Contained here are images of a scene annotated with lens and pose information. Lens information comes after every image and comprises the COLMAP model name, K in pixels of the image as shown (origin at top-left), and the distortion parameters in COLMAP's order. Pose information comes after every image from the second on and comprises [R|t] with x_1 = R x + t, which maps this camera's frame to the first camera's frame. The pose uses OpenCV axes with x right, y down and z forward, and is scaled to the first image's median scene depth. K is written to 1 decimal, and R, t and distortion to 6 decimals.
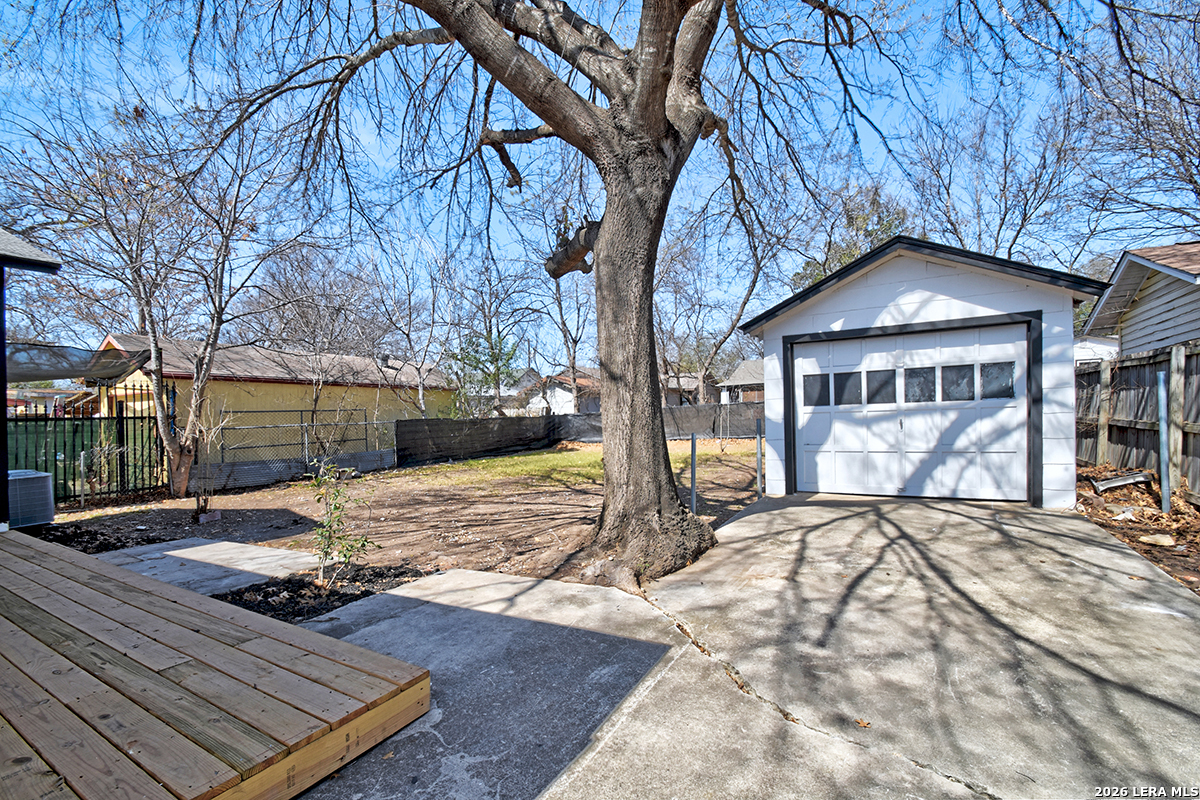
lens RADIAL K [[526.6, 0, 592.9], [0, 526.6, 416.4], [0, 0, 1]] dist [0.032537, -0.018787]
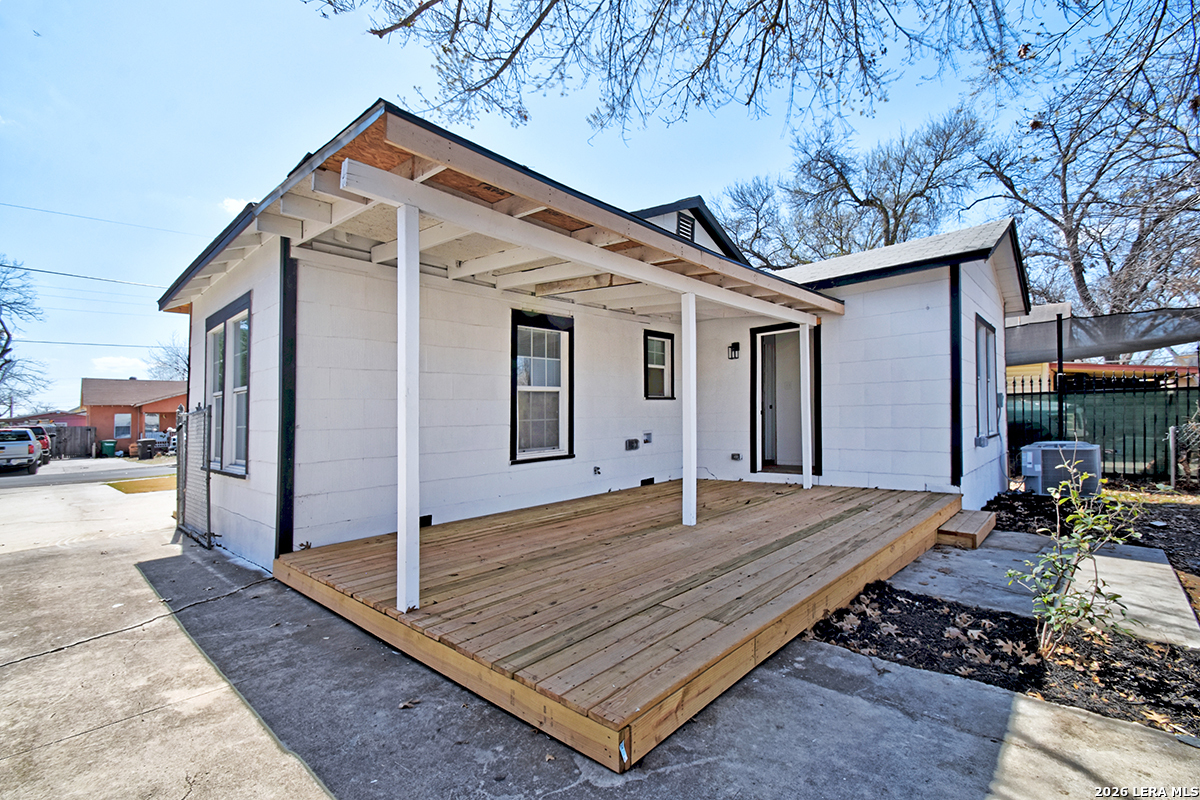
lens RADIAL K [[526.6, 0, 592.9], [0, 526.6, 416.4], [0, 0, 1]] dist [0.032537, -0.018787]
pose [[-0.195815, 0.031448, -0.980136, 0.311173], [0.031981, 0.999159, 0.025669, -0.016298], [0.980119, -0.026320, -0.196656, 0.714780]]
